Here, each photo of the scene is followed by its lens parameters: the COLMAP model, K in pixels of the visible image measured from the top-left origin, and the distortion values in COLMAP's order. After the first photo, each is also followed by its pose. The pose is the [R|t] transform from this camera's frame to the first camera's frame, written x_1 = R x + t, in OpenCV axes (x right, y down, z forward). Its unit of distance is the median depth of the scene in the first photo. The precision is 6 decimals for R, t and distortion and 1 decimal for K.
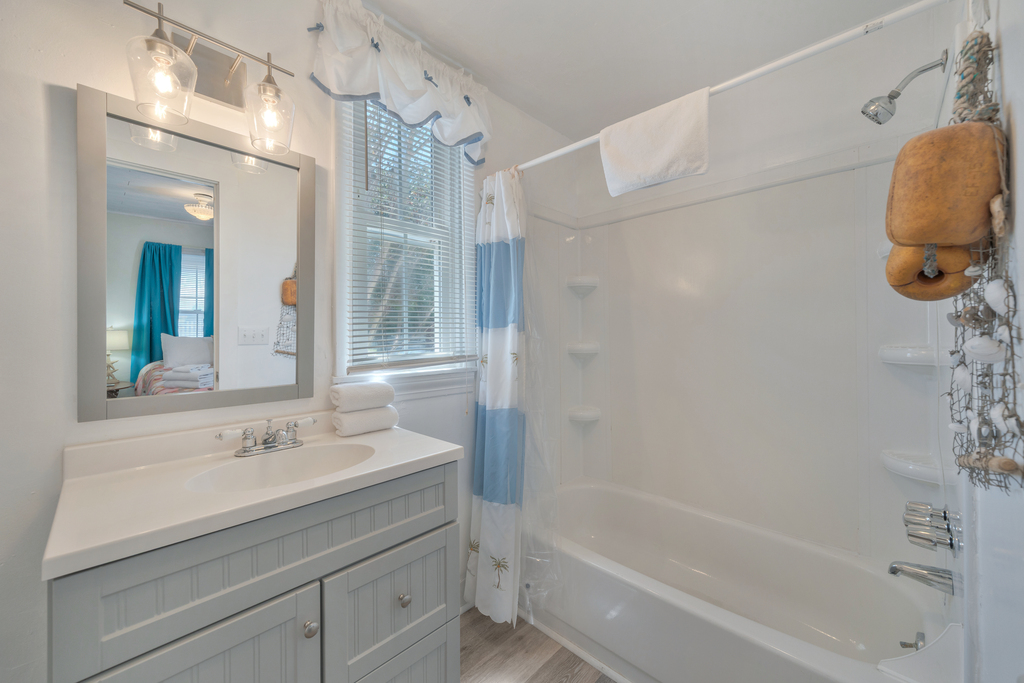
lens RADIAL K [[403.8, 0, 509.1], [0, 403.8, 334.8], [0, 0, 1]] dist [0.004520, 0.001183]
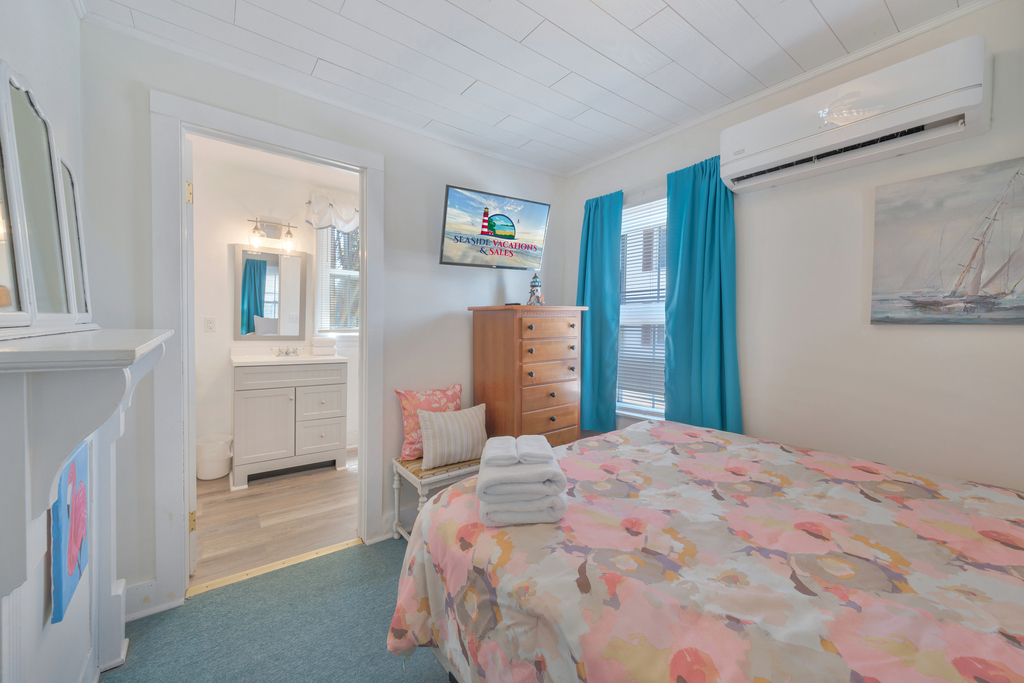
lens RADIAL K [[403.8, 0, 505.9], [0, 403.8, 338.5], [0, 0, 1]] dist [0.004520, 0.001183]
pose [[0.988037, 0.036544, -0.149827, 1.156131], [-0.031645, 0.998888, 0.034952, 0.001915], [0.150938, -0.029792, 0.988094, -1.363903]]
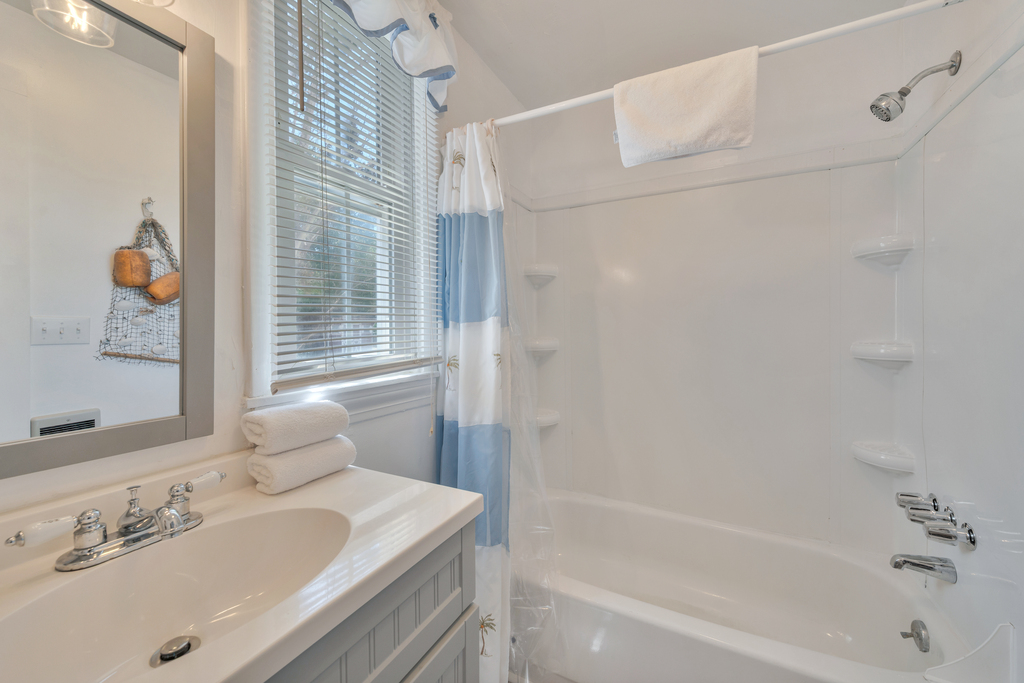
lens RADIAL K [[403.8, 0, 518.7], [0, 403.8, 334.2], [0, 0, 1]] dist [0.004520, 0.001183]
pose [[0.955101, -0.002096, 0.296273, -0.208400], [-0.002290, 0.999893, 0.014456, -0.006325], [-0.296272, -0.014485, 0.954994, 0.260336]]
